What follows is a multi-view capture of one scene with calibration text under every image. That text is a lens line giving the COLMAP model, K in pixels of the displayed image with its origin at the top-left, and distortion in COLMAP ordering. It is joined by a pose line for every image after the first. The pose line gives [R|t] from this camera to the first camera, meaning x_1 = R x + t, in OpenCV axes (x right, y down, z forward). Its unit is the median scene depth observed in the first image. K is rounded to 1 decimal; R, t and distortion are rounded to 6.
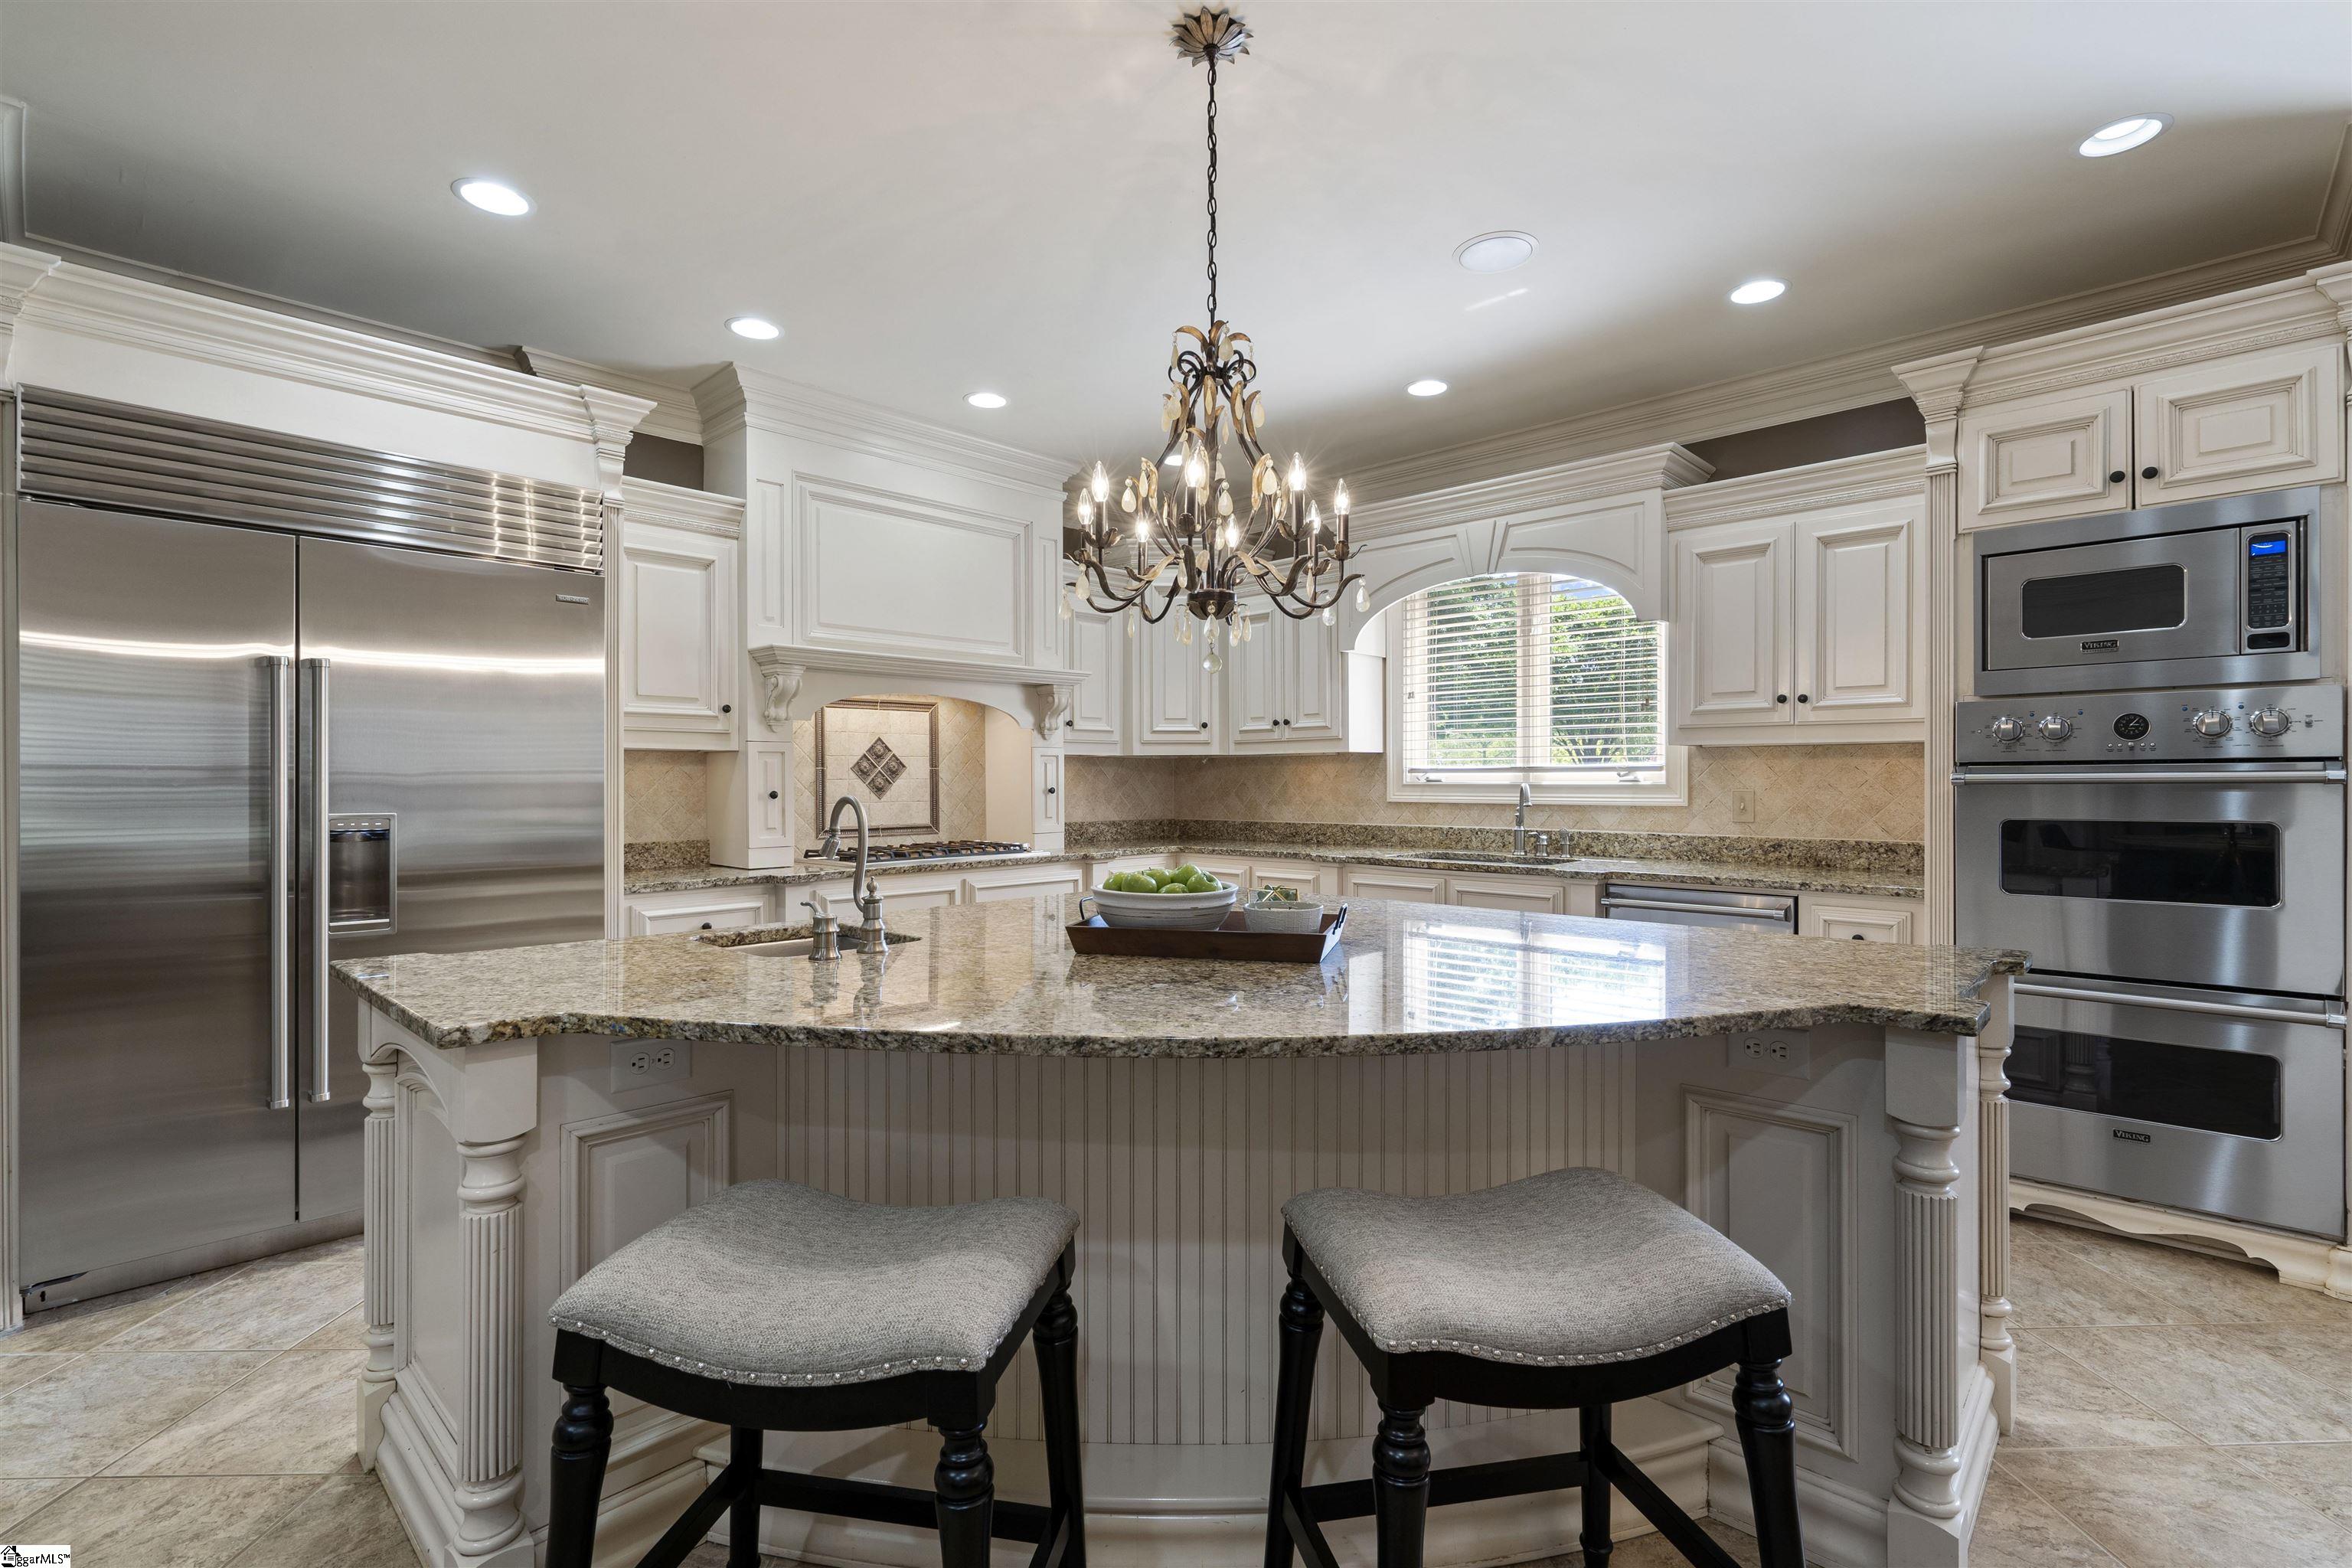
lens RADIAL K [[1069.6, 0, 1172.4], [0, 1069.6, 776.6], [0, 0, 1]] dist [0.020611, 0.000740]
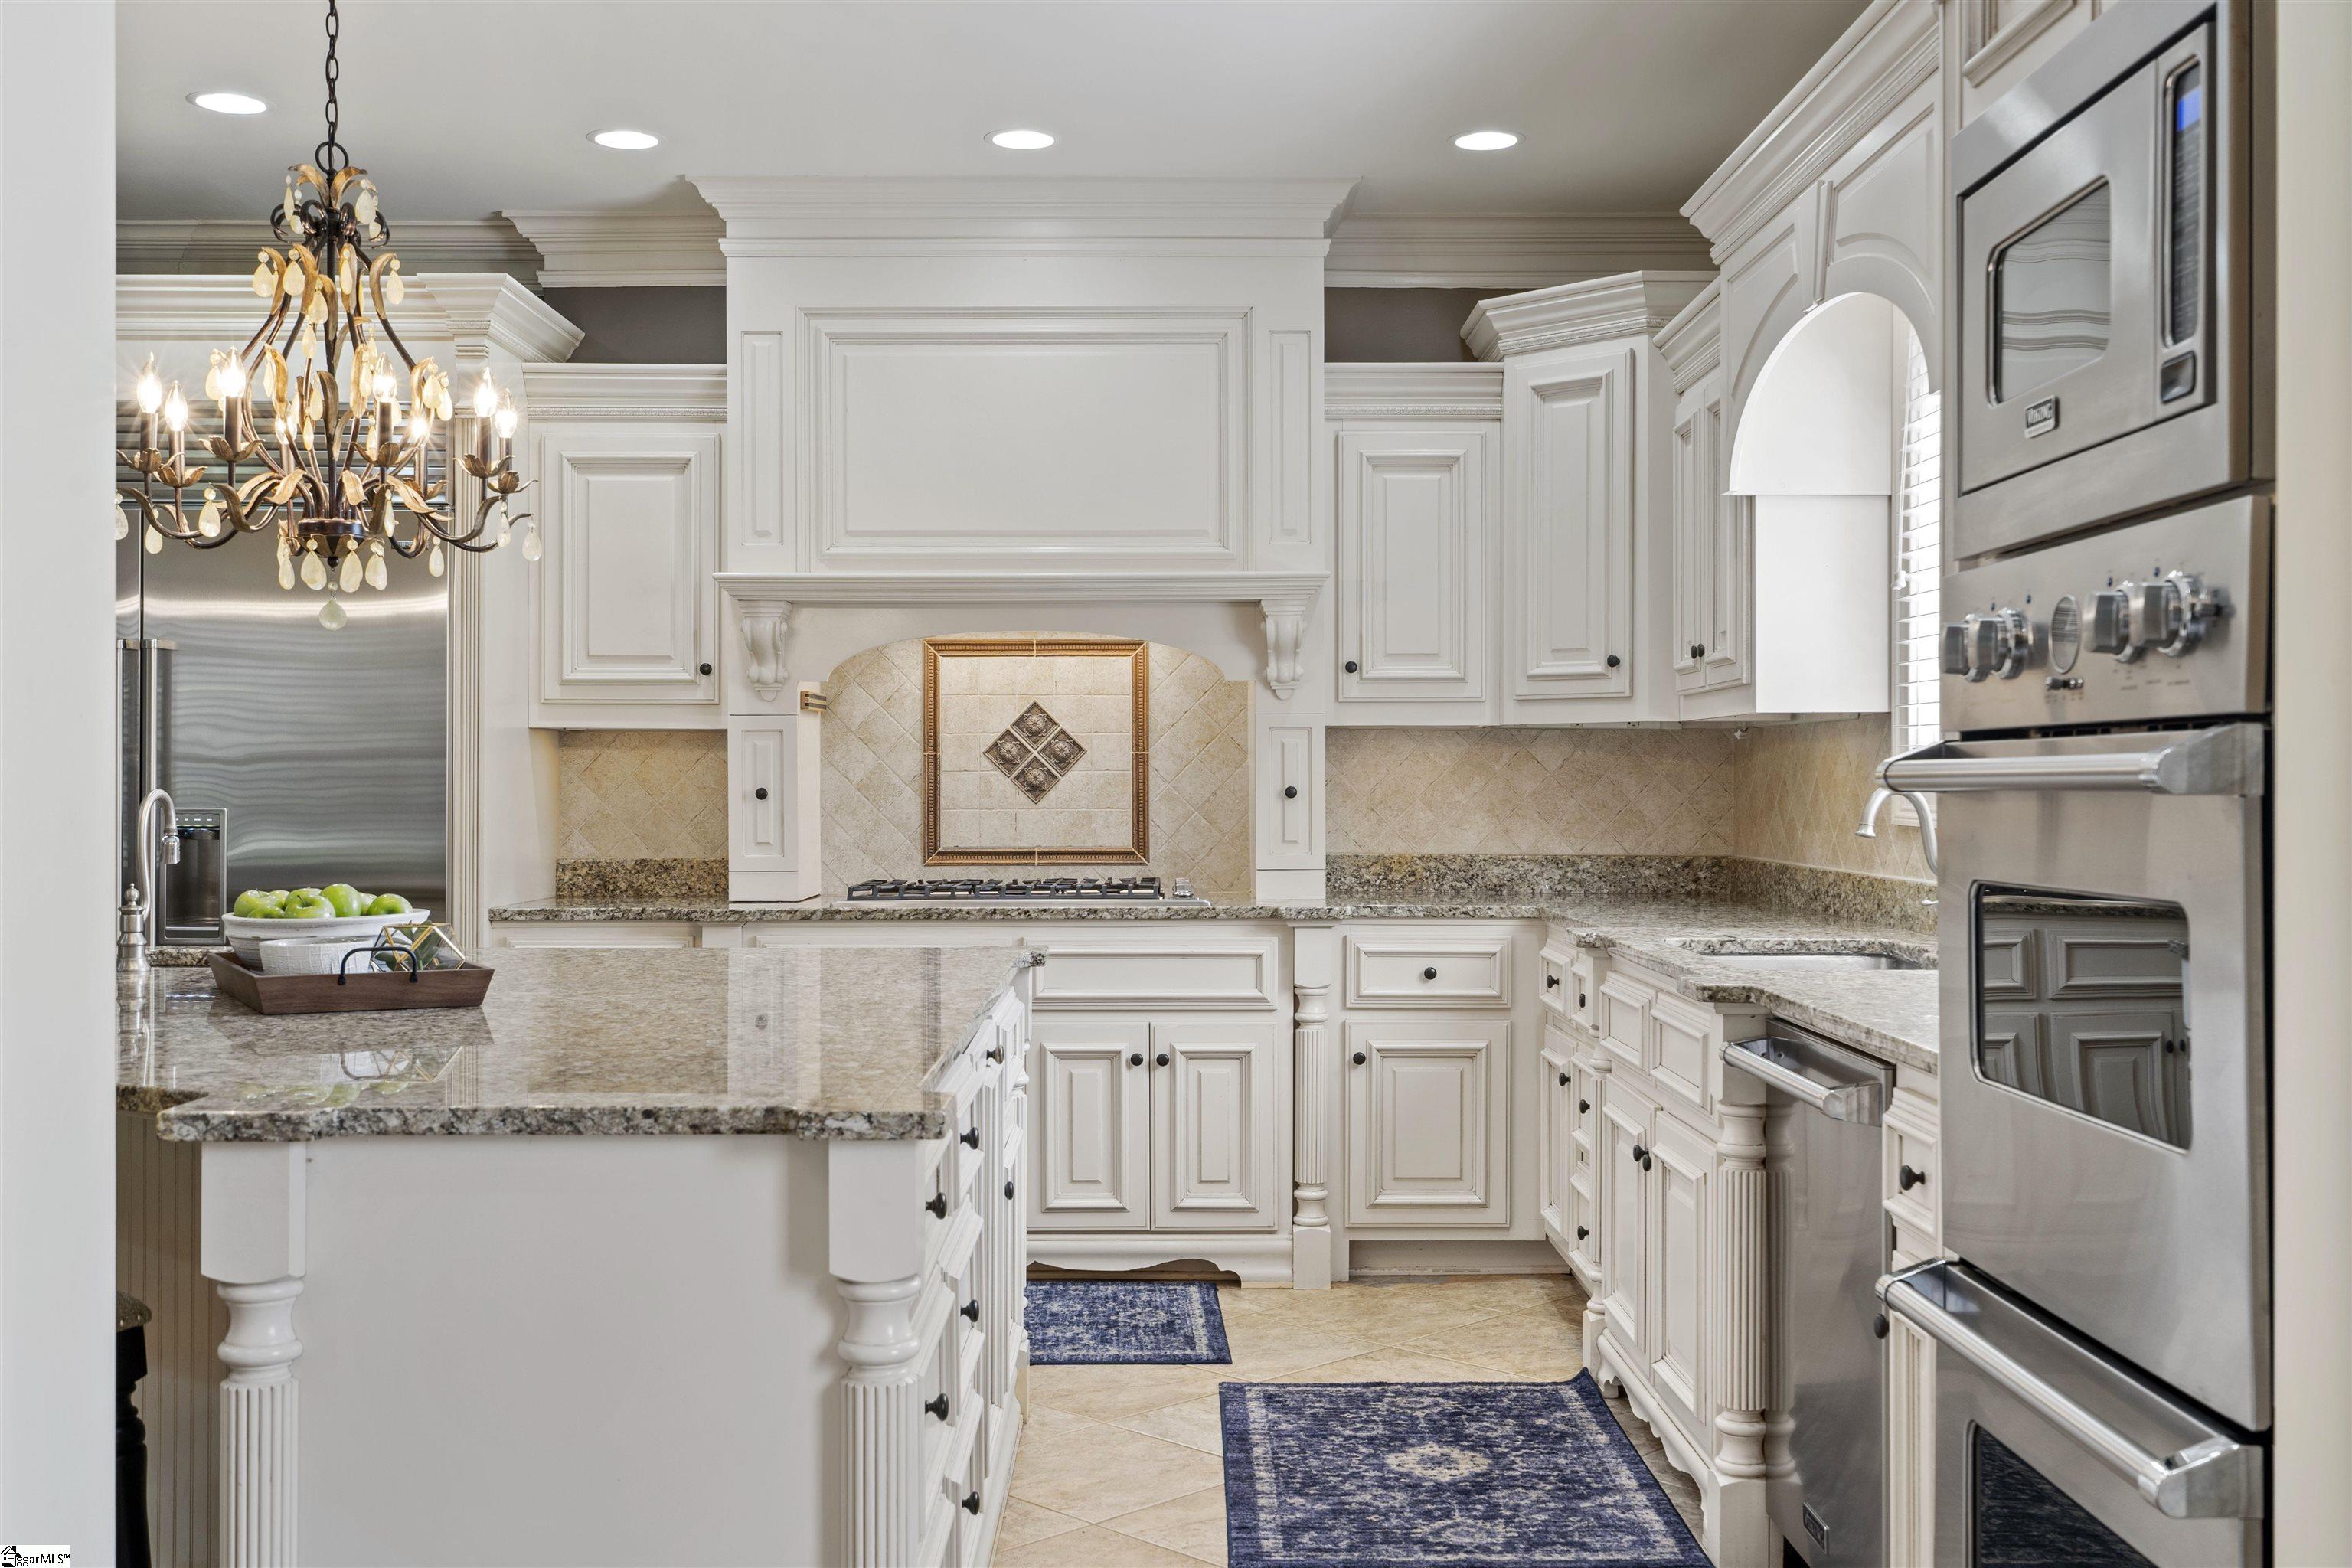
lens RADIAL K [[2544.4, 0, 1177.1], [0, 2544.4, 786.3], [0, 0, 1]] dist [0.009072, 0.000000]
pose [[0.693915, 0.005947, -0.720032, 0.815991], [0.000635, 0.999960, 0.008872, -0.001589], [0.720056, -0.006614, 0.693884, 0.061529]]
